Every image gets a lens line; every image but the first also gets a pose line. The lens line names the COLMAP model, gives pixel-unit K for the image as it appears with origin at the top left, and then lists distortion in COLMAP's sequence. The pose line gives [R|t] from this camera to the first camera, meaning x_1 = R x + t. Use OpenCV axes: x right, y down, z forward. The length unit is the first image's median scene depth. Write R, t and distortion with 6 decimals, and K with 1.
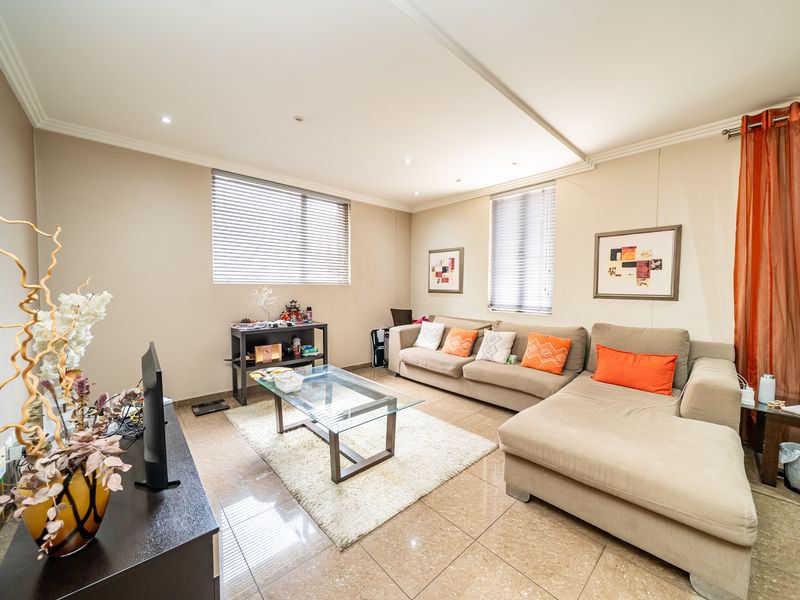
lens RADIAL K [[308.9, 0, 402.1], [0, 308.9, 295.9], [0, 0, 1]] dist [-0.008372, 0.000575]
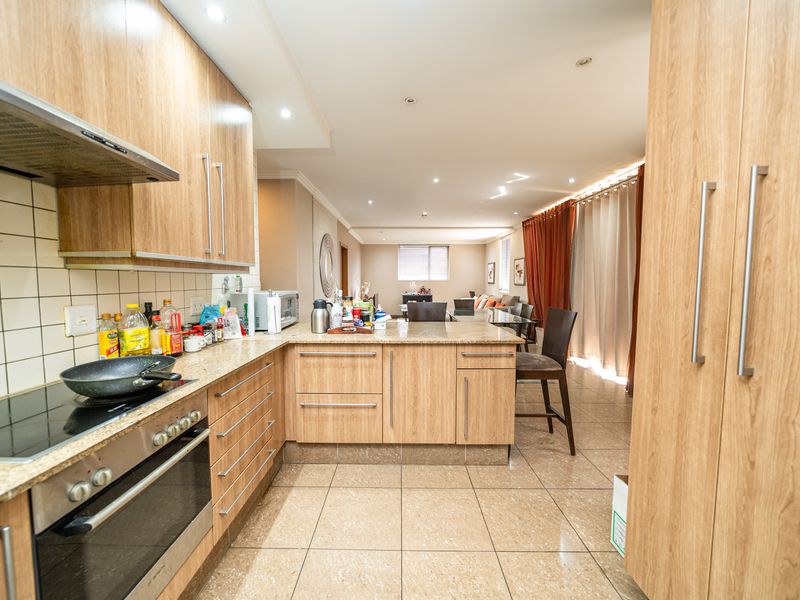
lens RADIAL K [[308.9, 0, 393.1], [0, 308.9, 301.9], [0, 0, 1]] dist [-0.008372, 0.000575]
pose [[0.720774, 0.040887, -0.691963, 1.515036], [-0.017161, 0.999005, 0.041154, 0.050330], [0.692957, -0.017788, 0.720759, -1.307605]]
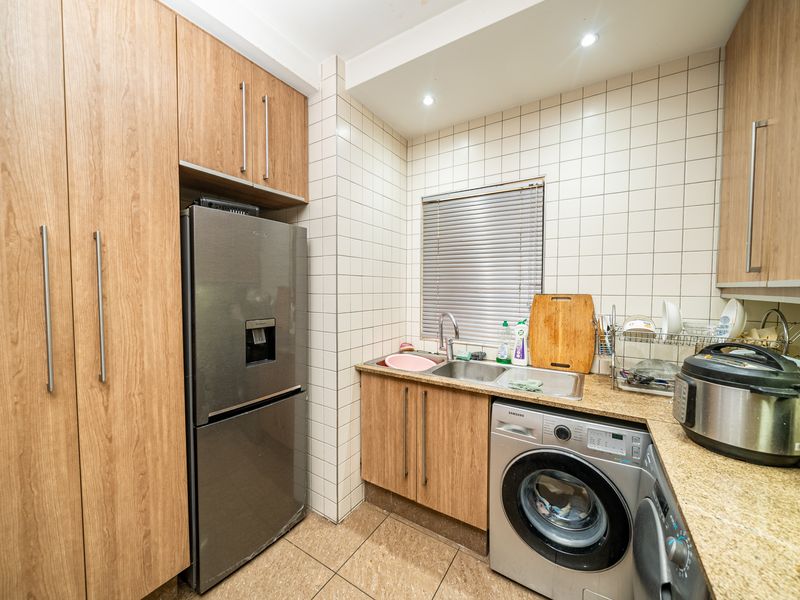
lens RADIAL K [[308.9, 0, 400.4], [0, 308.9, 298.9], [0, 0, 1]] dist [-0.008372, 0.000575]
pose [[-0.267891, -0.048616, 0.962222, 1.184829], [0.021680, 0.998169, 0.056468, 0.016501], [-0.963205, 0.035989, -0.266347, -1.185135]]
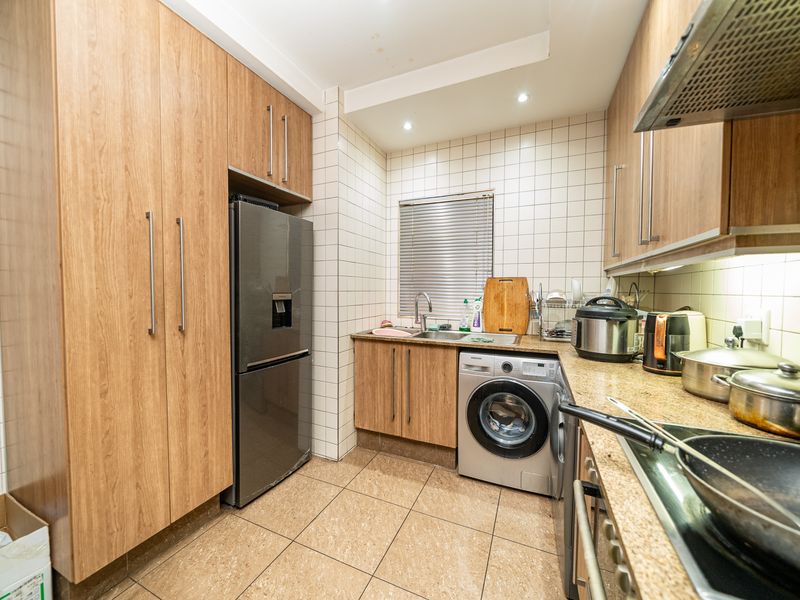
lens RADIAL K [[308.9, 0, 400.8], [0, 308.9, 299.8], [0, 0, 1]] dist [-0.008372, 0.000575]
pose [[-0.408932, -0.045046, 0.911452, 1.069326], [0.017645, 0.998204, 0.057250, 0.049707], [-0.912394, 0.039494, -0.407403, -1.079759]]
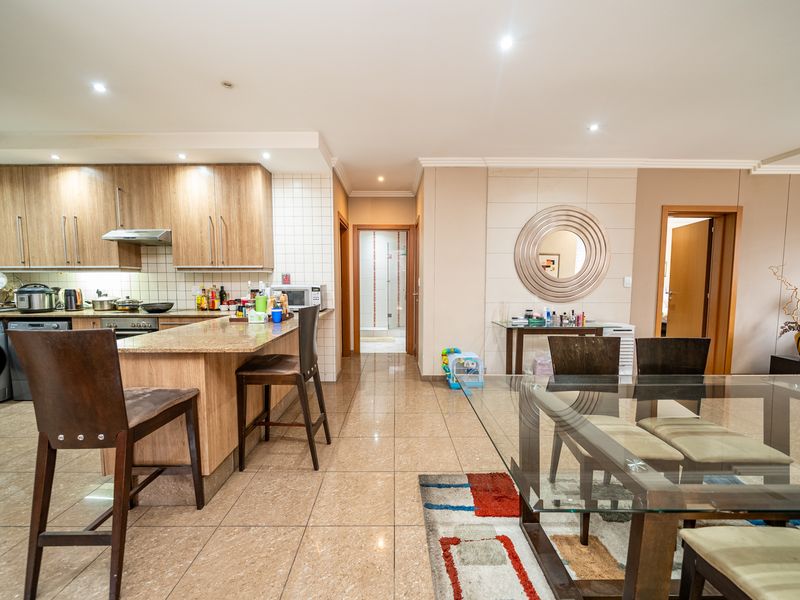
lens RADIAL K [[283.5, 0, 397.6], [0, 283.5, 300.9], [0, 0, 1]] dist [-0.008298, -0.000159]
pose [[-0.673447, 0.044306, -0.737907, 1.232774], [-0.027281, 0.996033, 0.084702, 0.024038], [0.738732, 0.077173, -0.669566, -0.104626]]
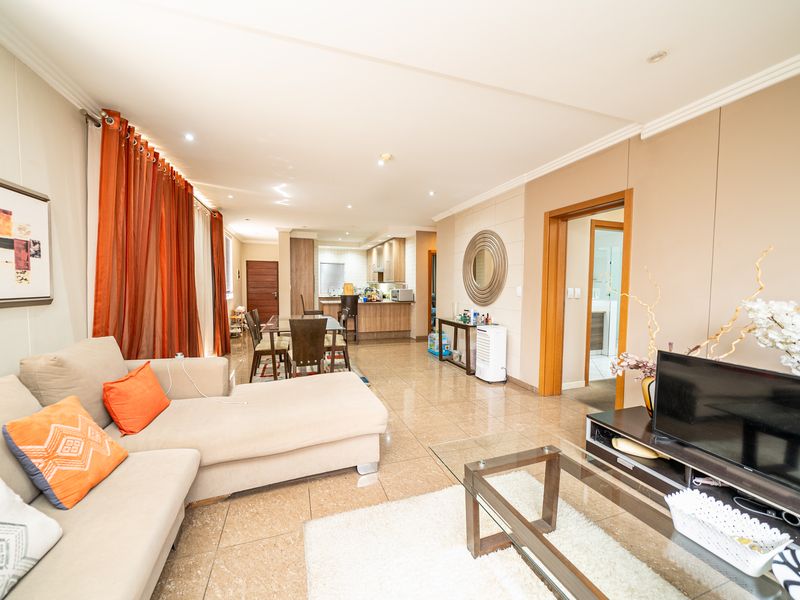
lens RADIAL K [[308.9, 0, 395.6], [0, 308.9, 298.9], [0, 0, 1]] dist [-0.008372, 0.000575]
pose [[-0.912464, -0.031665, 0.407931, -0.087832], [-0.000259, 0.997045, 0.076817, -0.039884], [-0.409158, 0.069987, -0.909776, 1.047238]]
